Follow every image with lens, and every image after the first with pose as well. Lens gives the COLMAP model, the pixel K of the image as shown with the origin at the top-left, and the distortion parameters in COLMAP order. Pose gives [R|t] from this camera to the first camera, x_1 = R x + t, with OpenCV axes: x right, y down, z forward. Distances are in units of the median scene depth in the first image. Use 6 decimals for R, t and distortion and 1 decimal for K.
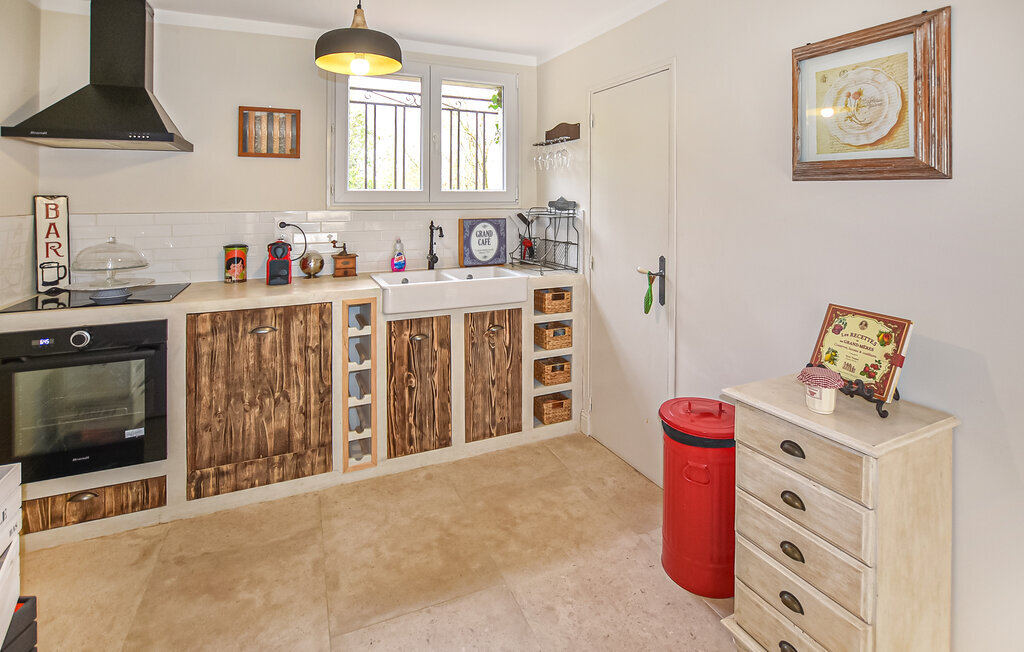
lens RADIAL K [[485.5, 0, 523.1], [0, 485.5, 251.6], [0, 0, 1]] dist [-0.035134, 0.009010]
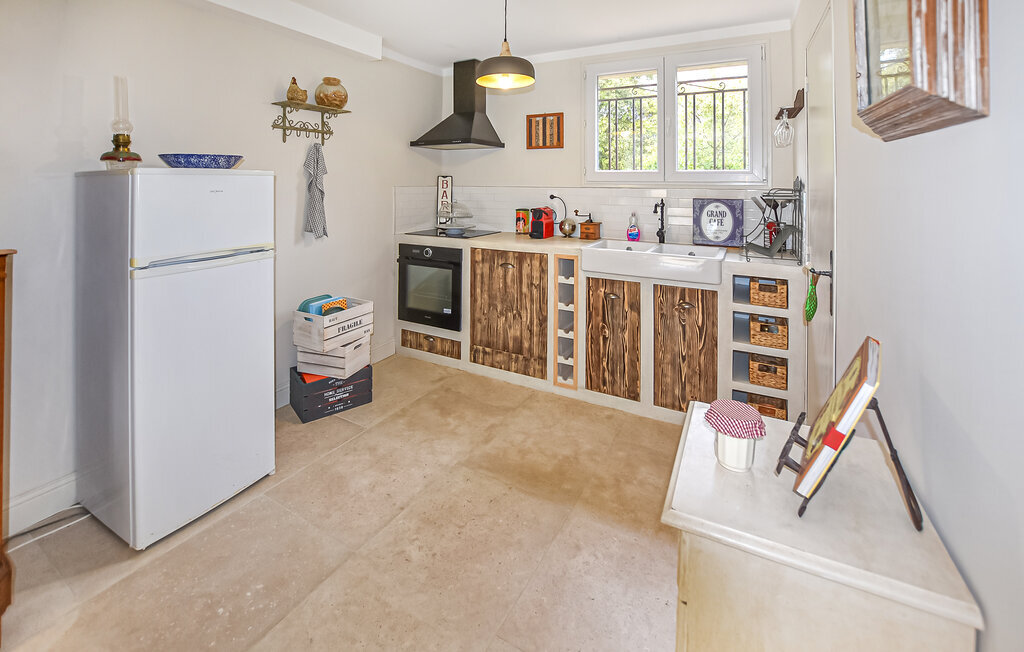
lens RADIAL K [[436.9, 0, 528.0], [0, 436.9, 232.9], [0, 0, 1]] dist [-0.033484, 0.004428]
pose [[0.609077, 0.093567, -0.787572, 0.490029], [-0.090325, 0.994739, 0.048325, -0.007541], [0.787951, 0.041703, 0.614324, 0.190080]]
